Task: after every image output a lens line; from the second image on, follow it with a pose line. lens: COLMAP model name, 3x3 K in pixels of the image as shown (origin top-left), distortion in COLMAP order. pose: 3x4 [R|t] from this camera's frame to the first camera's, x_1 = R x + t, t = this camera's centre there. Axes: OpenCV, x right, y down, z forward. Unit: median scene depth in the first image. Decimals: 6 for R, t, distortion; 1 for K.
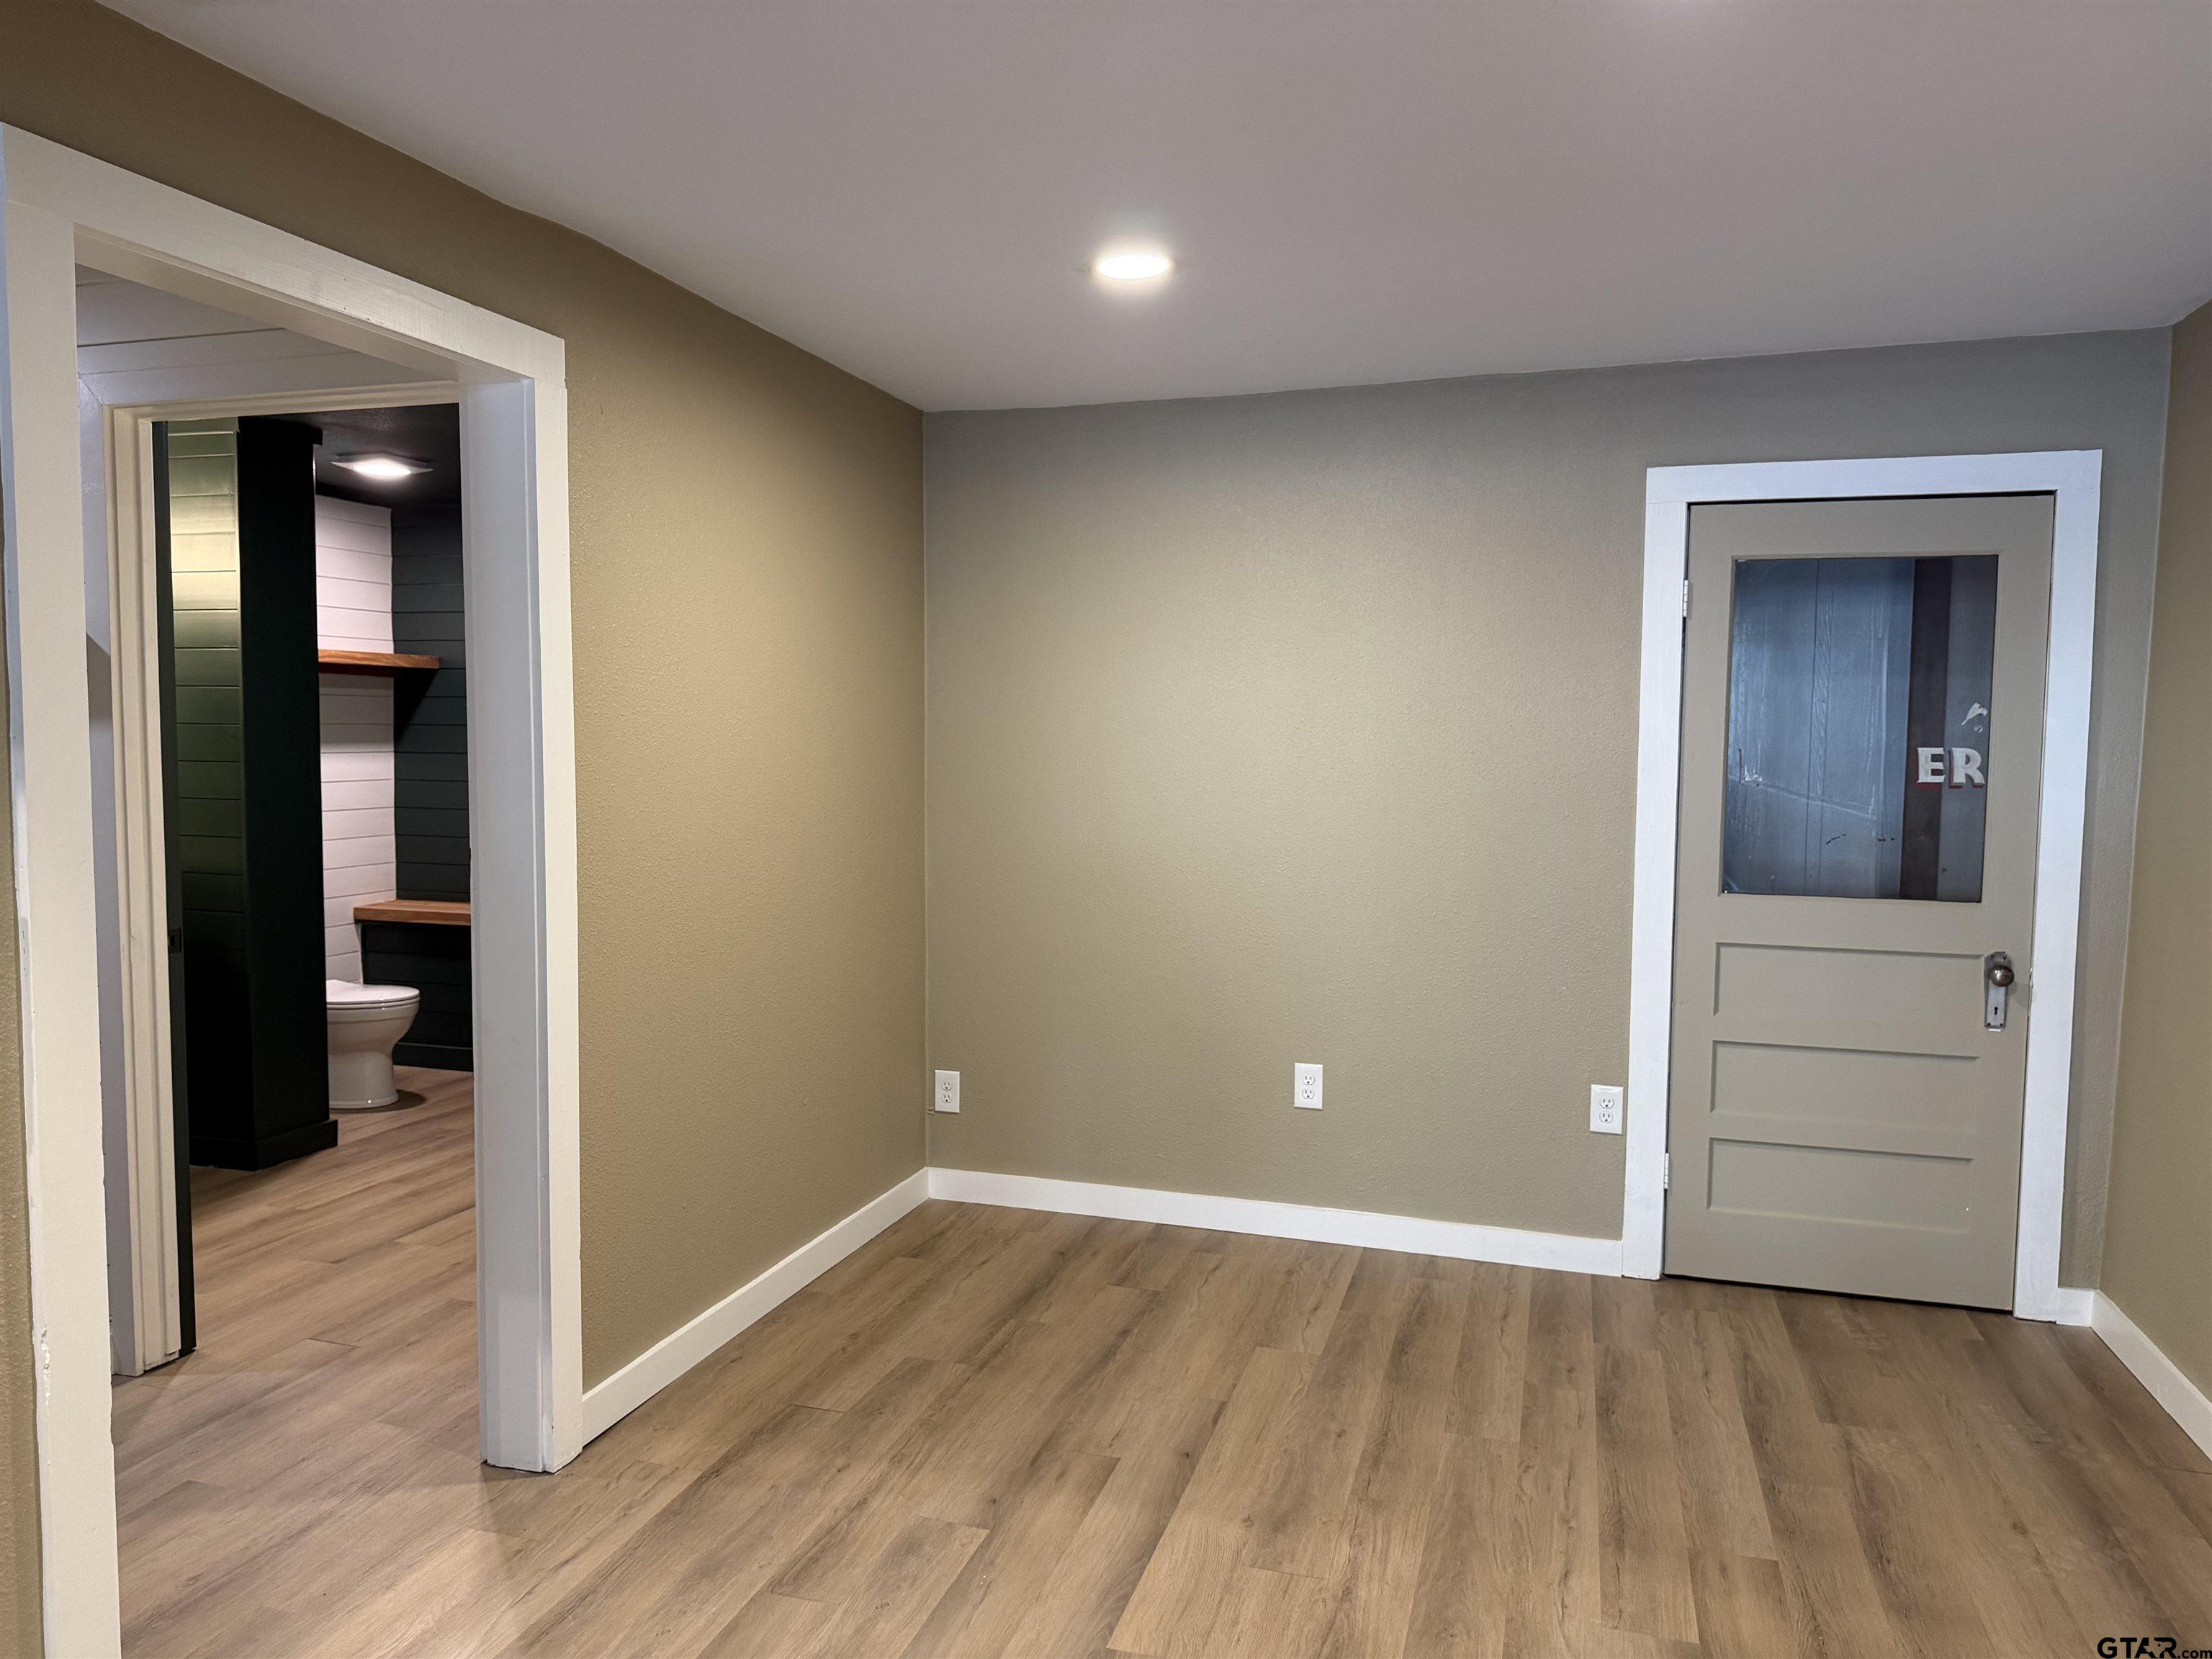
lens RADIAL K [[1552.5, 0, 1106.0], [0, 1552.5, 829.5], [0, 0, 1]] dist [0.037333, -0.057289]
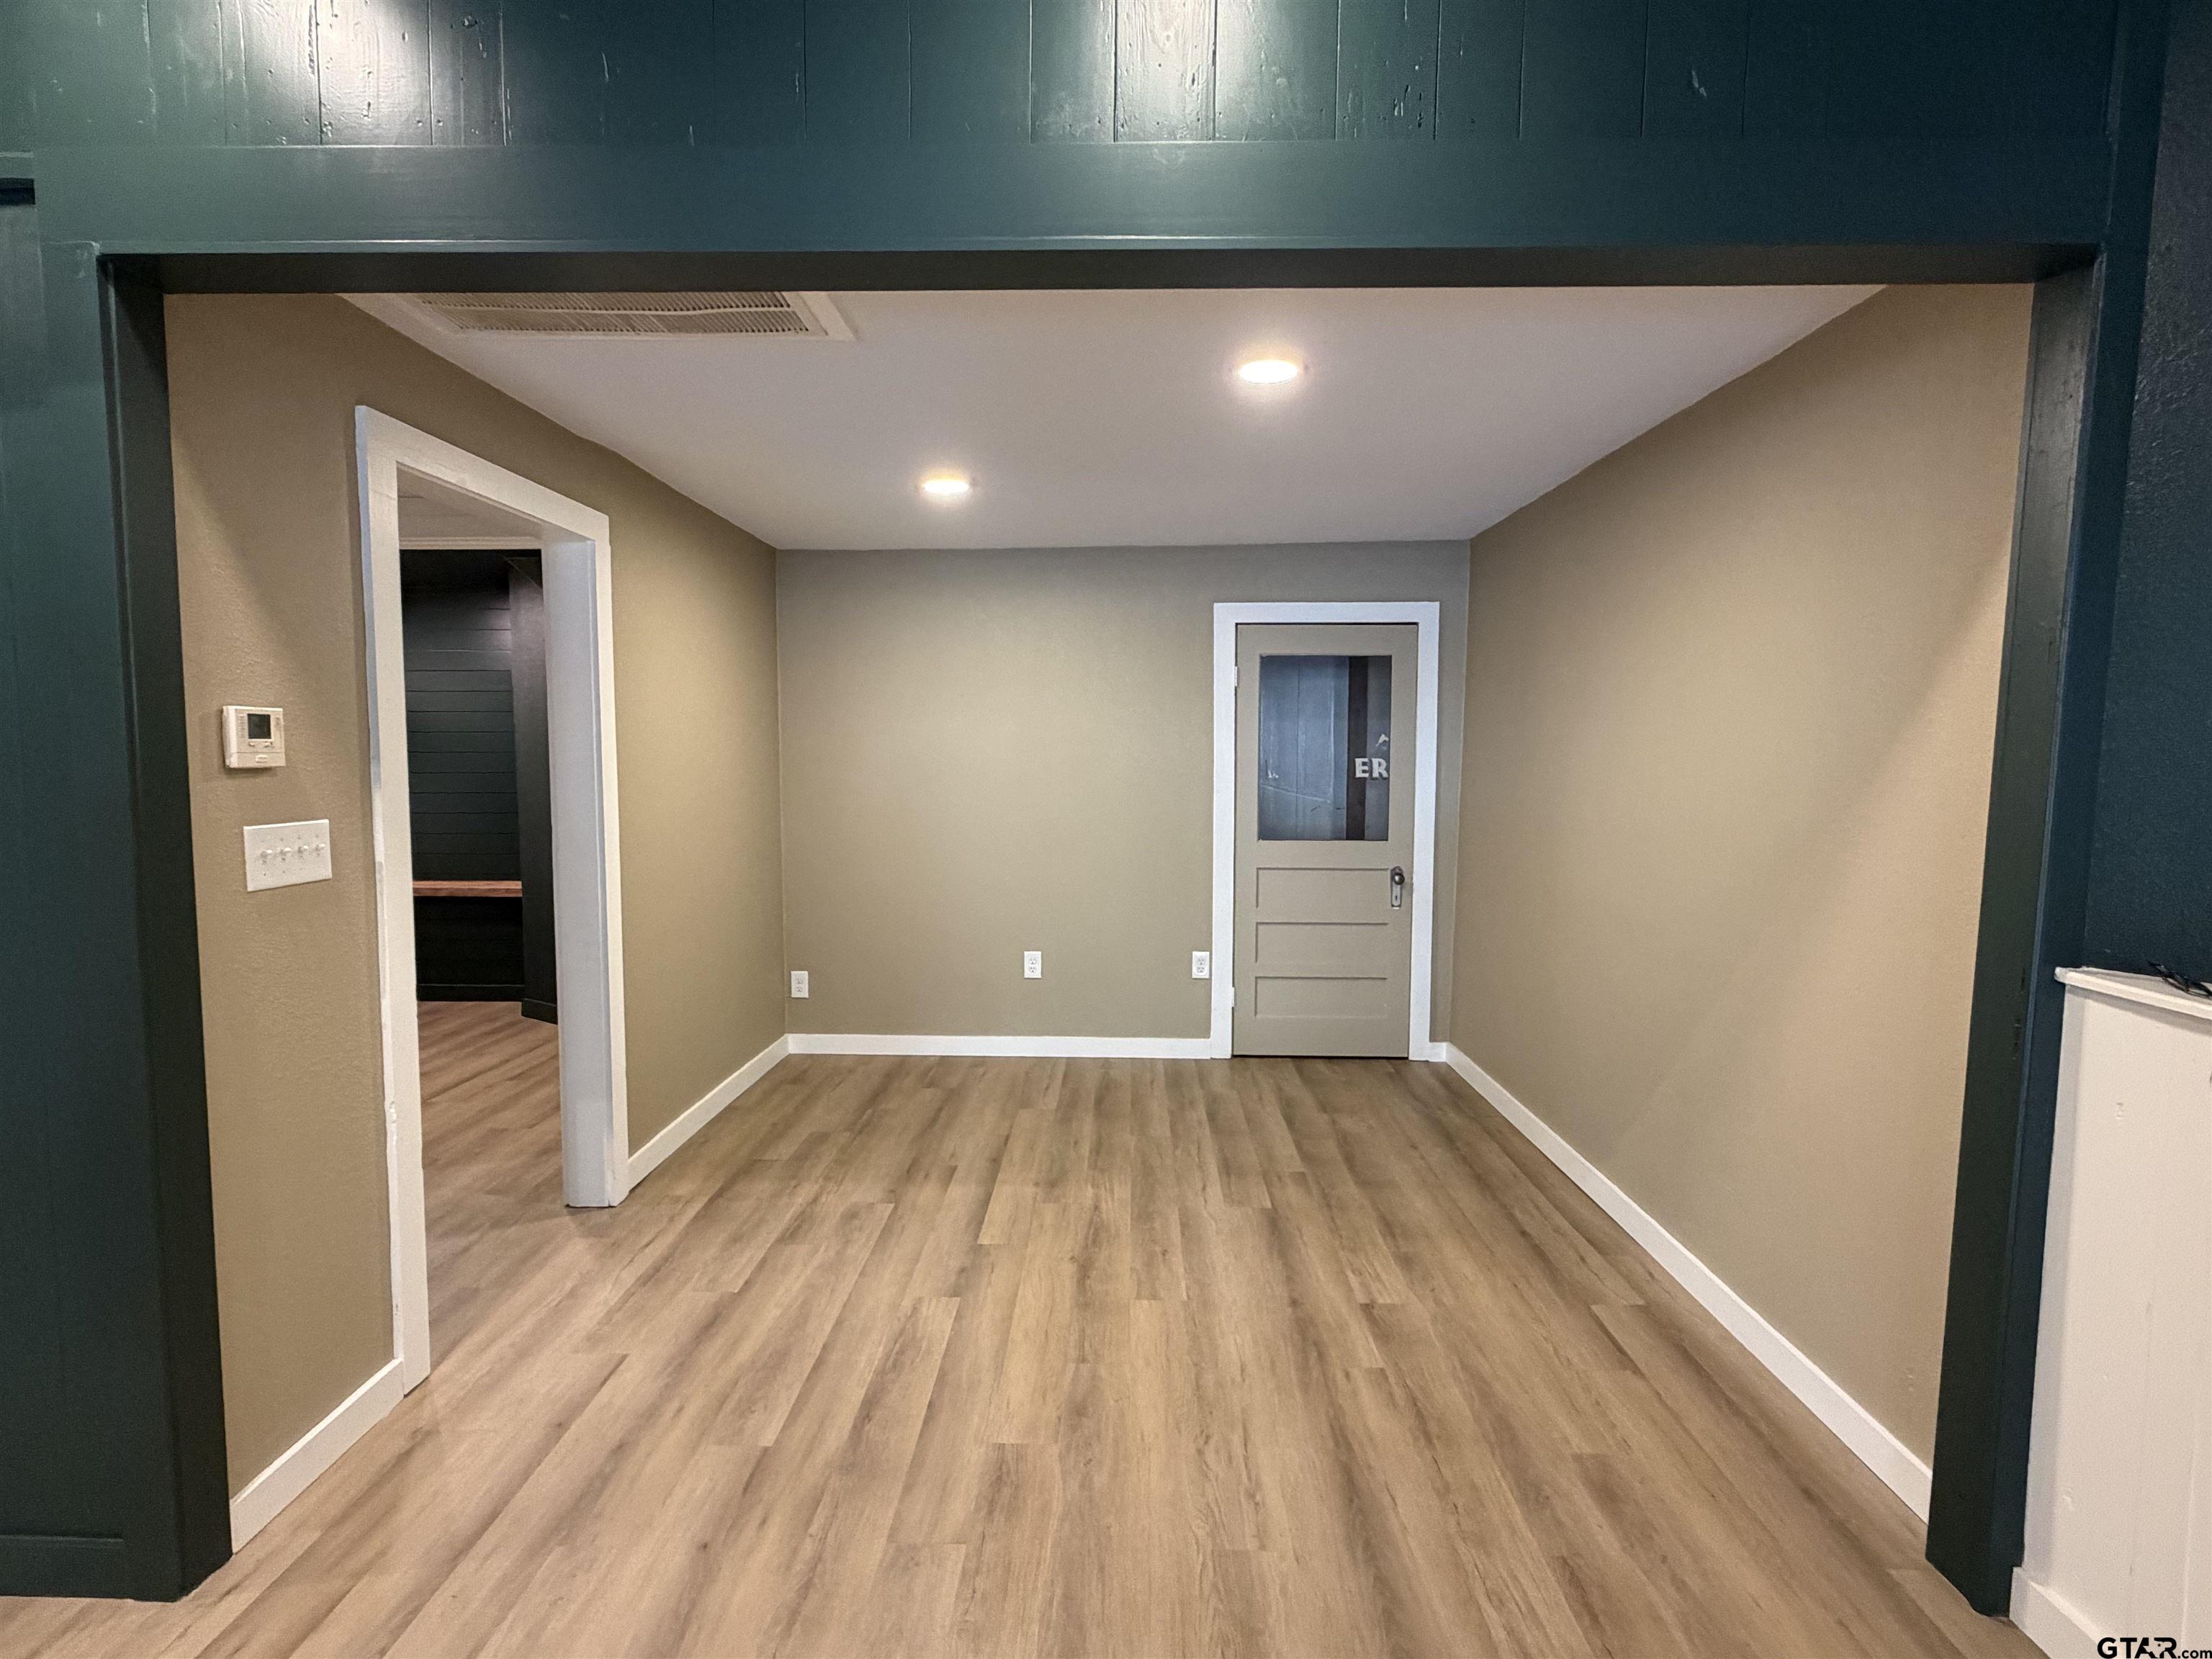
lens RADIAL K [[1117.0, 0, 1106.0], [0, 1117.0, 829.5], [0, 0, 1]] dist [-0.001137, -0.000231]
pose [[0.963964, -0.025799, 0.264778, -0.133391], [0.025660, 0.999663, 0.003984, 0.021318], [-0.264791, 0.002954, 0.964301, -0.225284]]
